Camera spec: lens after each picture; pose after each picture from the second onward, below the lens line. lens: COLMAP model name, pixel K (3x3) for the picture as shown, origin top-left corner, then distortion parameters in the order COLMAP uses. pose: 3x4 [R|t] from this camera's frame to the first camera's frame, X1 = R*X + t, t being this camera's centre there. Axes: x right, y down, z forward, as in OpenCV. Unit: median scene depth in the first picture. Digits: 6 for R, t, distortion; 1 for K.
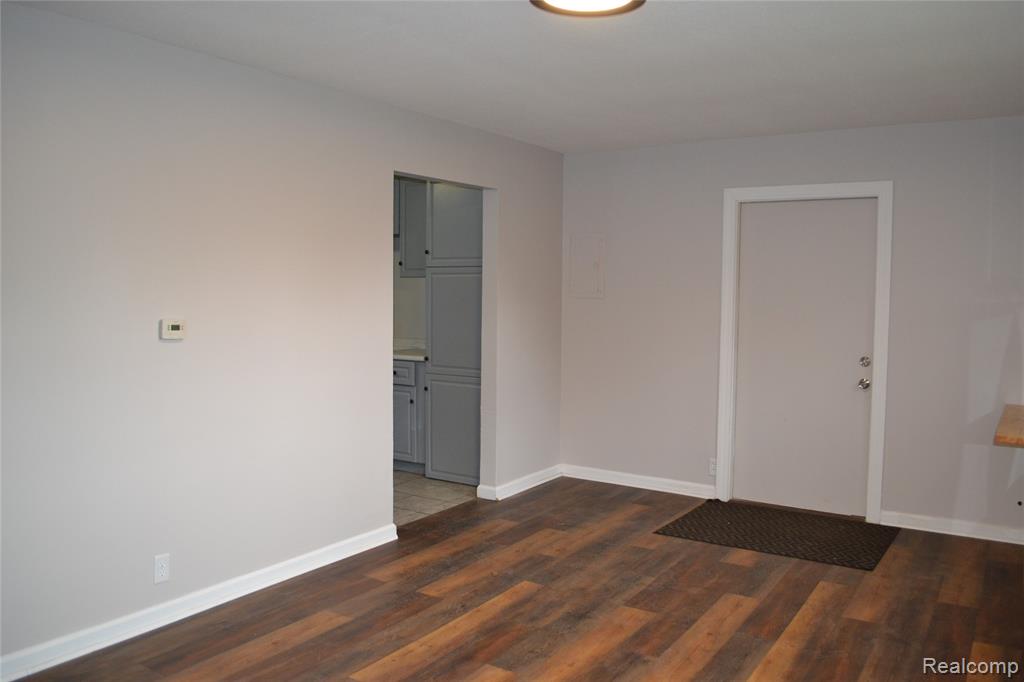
lens RADIAL K [[807.0, 0, 512.6], [0, 807.0, 340.9], [0, 0, 1]] dist [-0.037684, -0.001804]
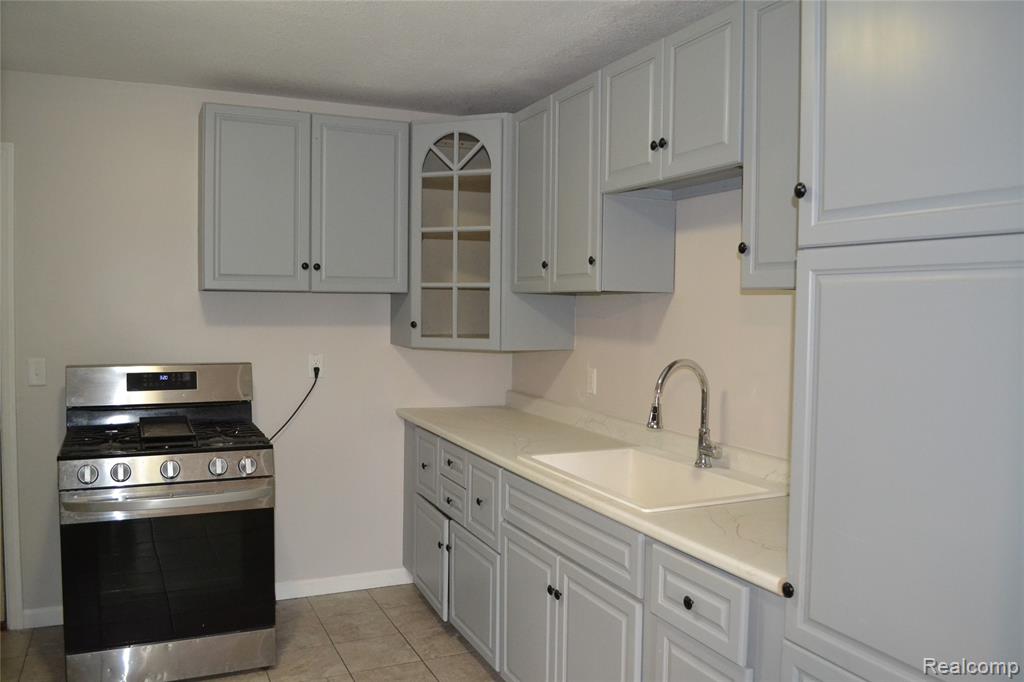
lens RADIAL K [[807.0, 0, 510.1], [0, 807.0, 342.6], [0, 0, 1]] dist [-0.037684, -0.001804]
pose [[0.854054, 0.029664, -0.519338, -0.049769], [-0.045563, 0.998802, -0.017877, -0.051252], [0.518185, 0.038930, 0.854382, 0.721373]]
